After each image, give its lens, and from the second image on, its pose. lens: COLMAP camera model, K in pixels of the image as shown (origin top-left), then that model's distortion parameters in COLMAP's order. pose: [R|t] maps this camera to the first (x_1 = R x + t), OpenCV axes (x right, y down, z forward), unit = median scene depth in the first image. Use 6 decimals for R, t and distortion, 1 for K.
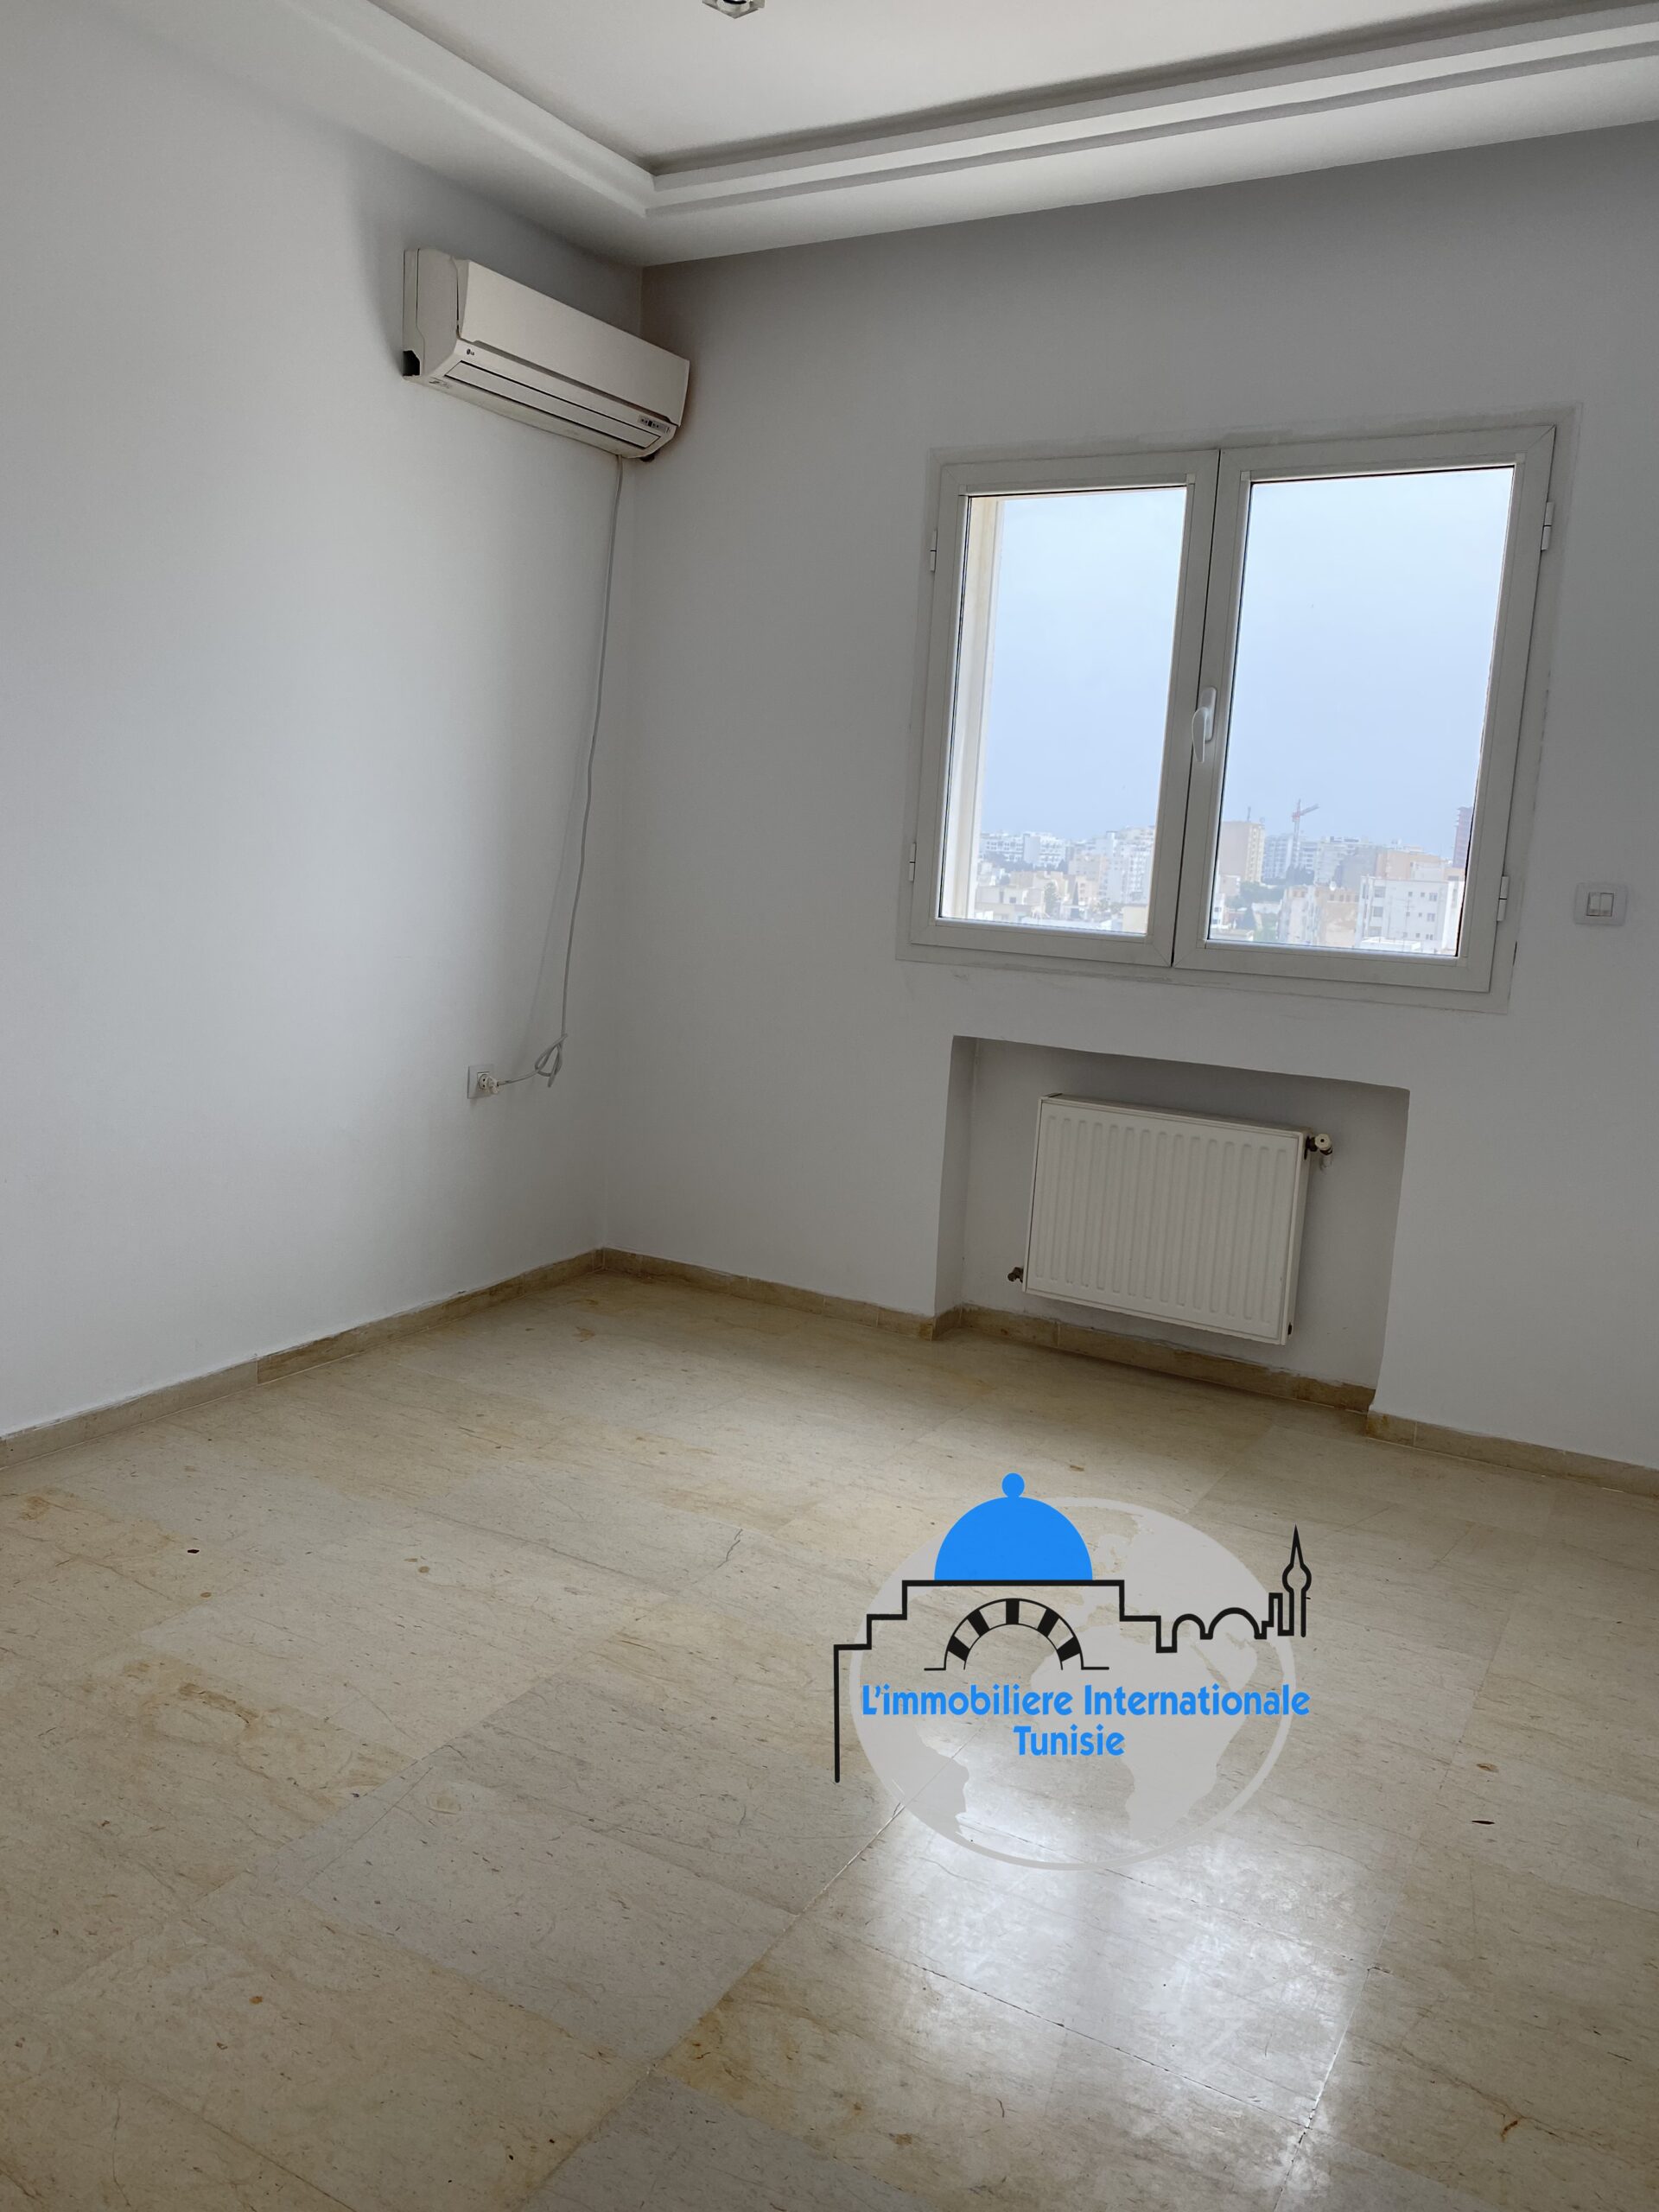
lens RADIAL K [[1698.7, 0, 829.2], [0, 1698.7, 1123.6], [0, 0, 1]] dist [0.035177, -0.031221]
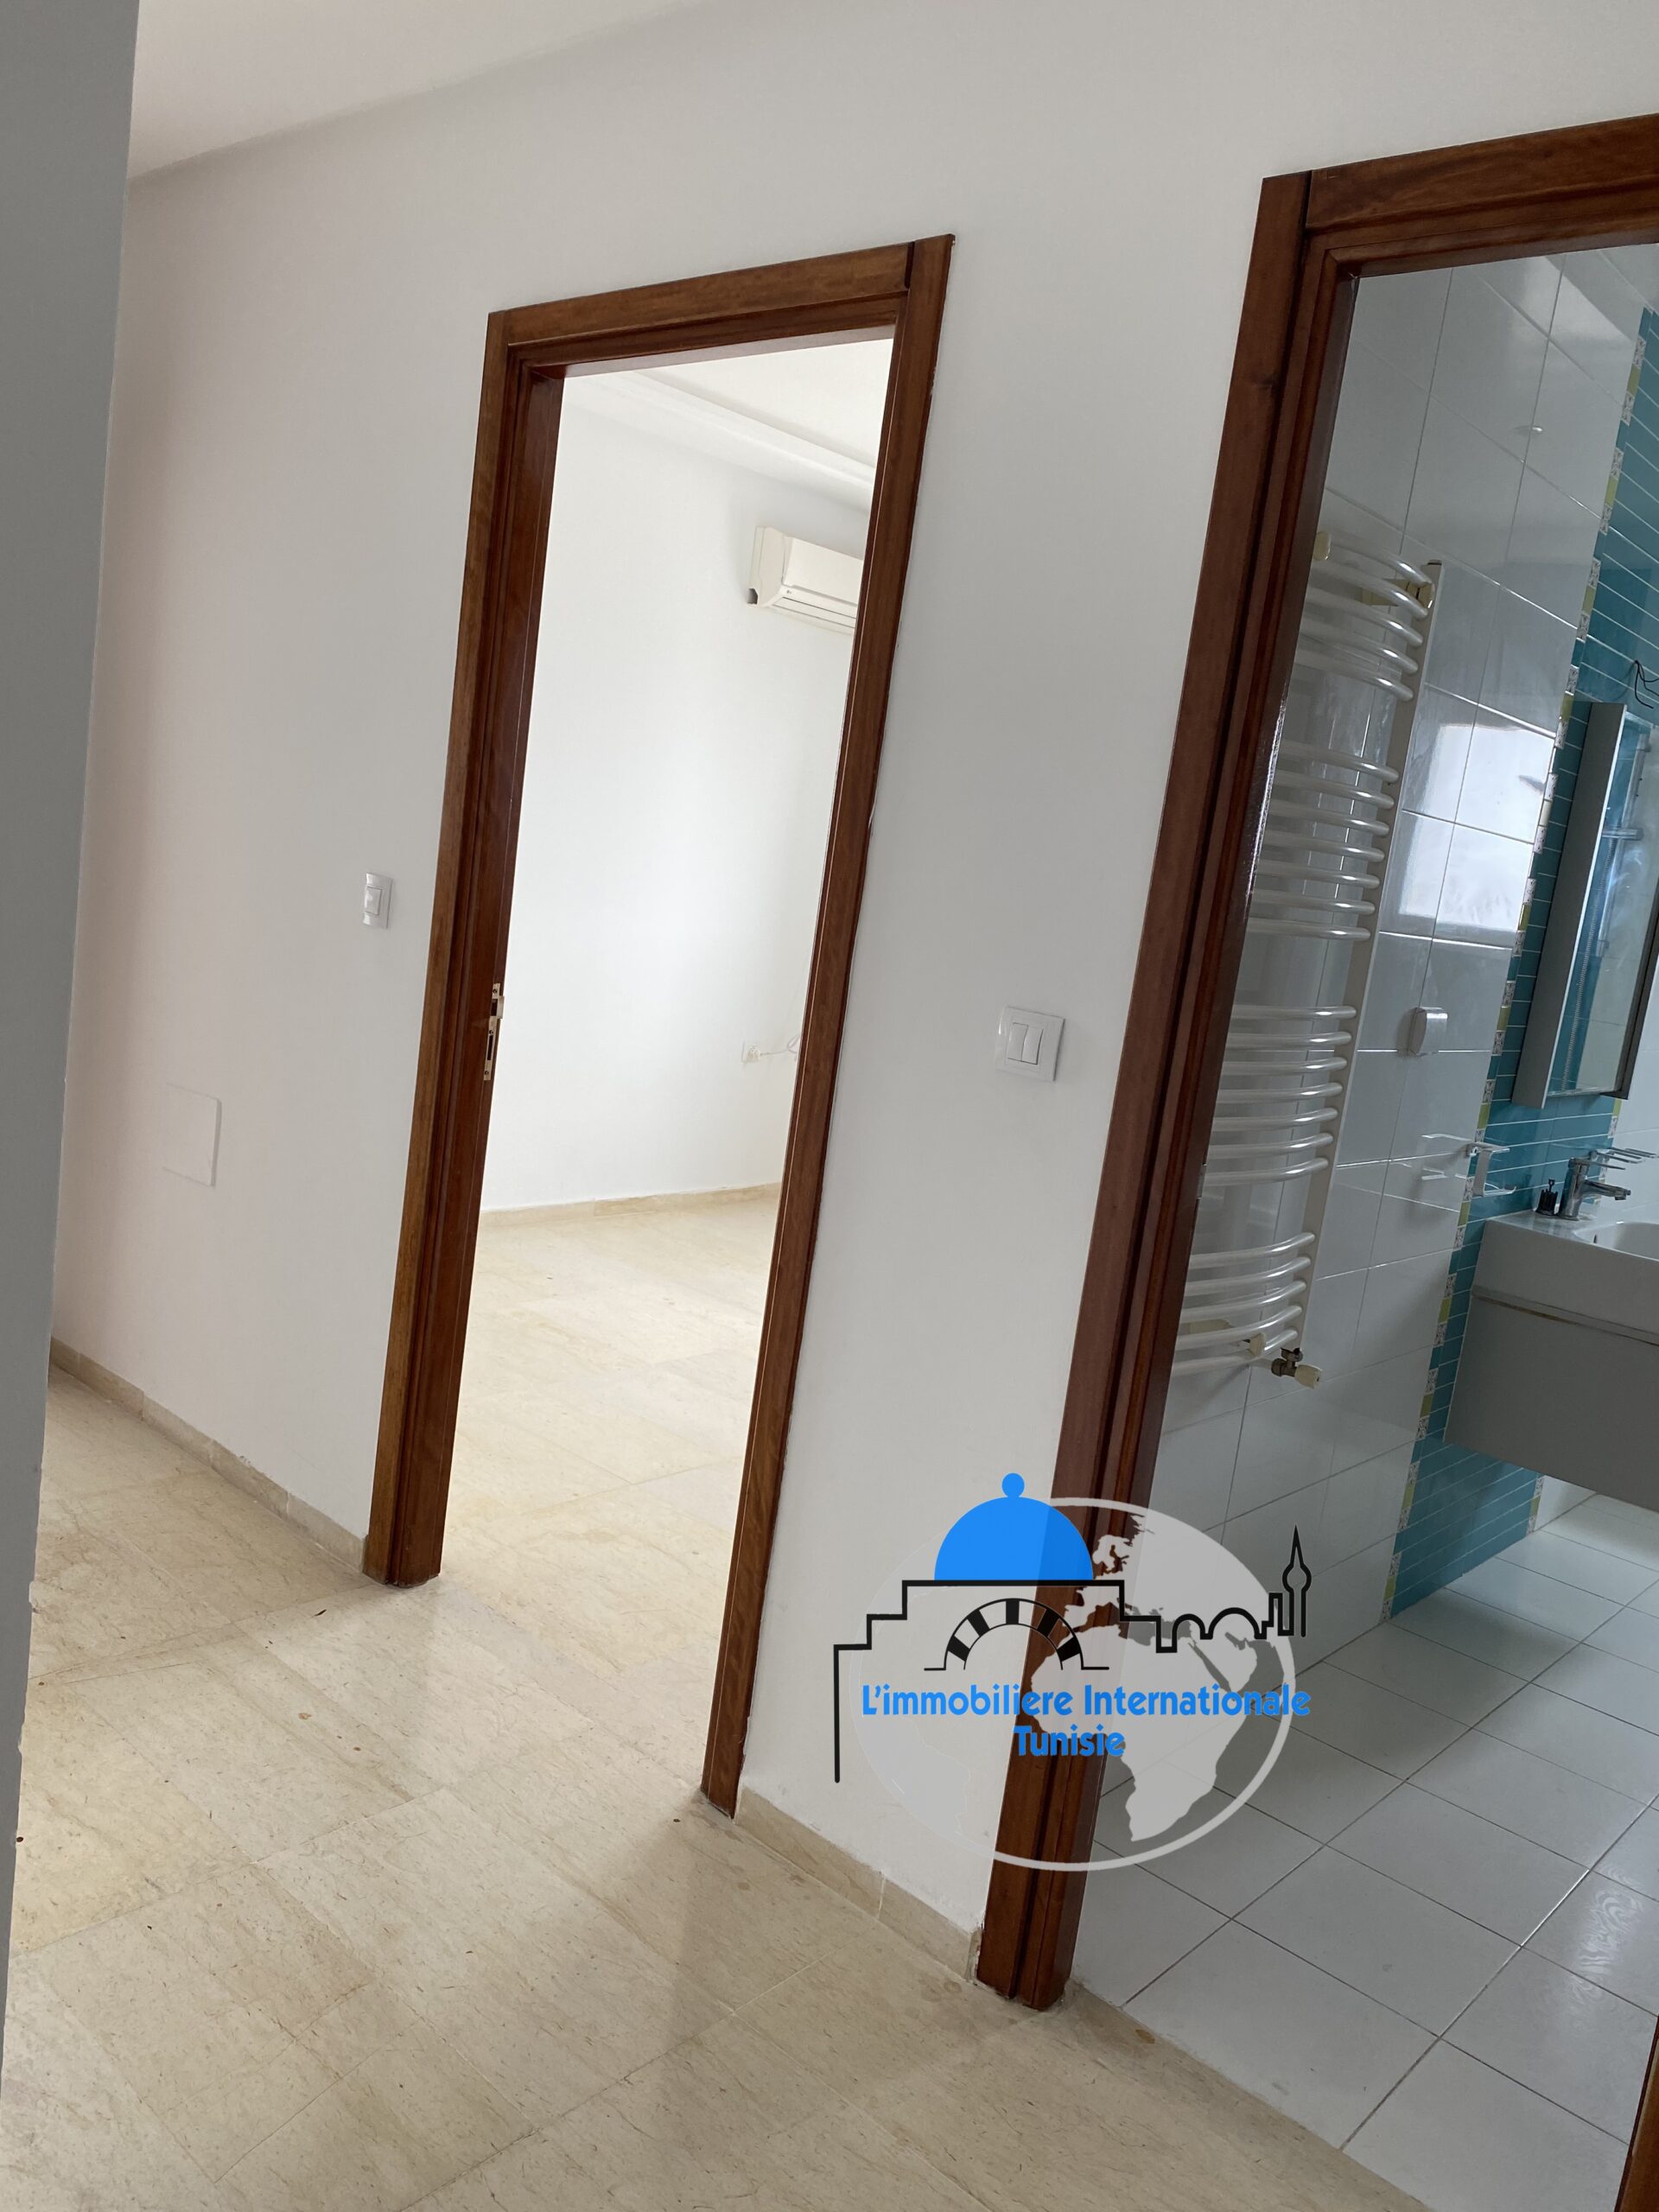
lens RADIAL K [[1698.7, 0, 831.0], [0, 1698.7, 1105.9], [0, 0, 1]] dist [0.035177, -0.031221]
pose [[0.975850, 0.093792, -0.197282, 0.209457], [-0.102415, 0.994163, -0.033943, 0.082982], [0.192947, 0.053328, 0.979759, -0.585104]]
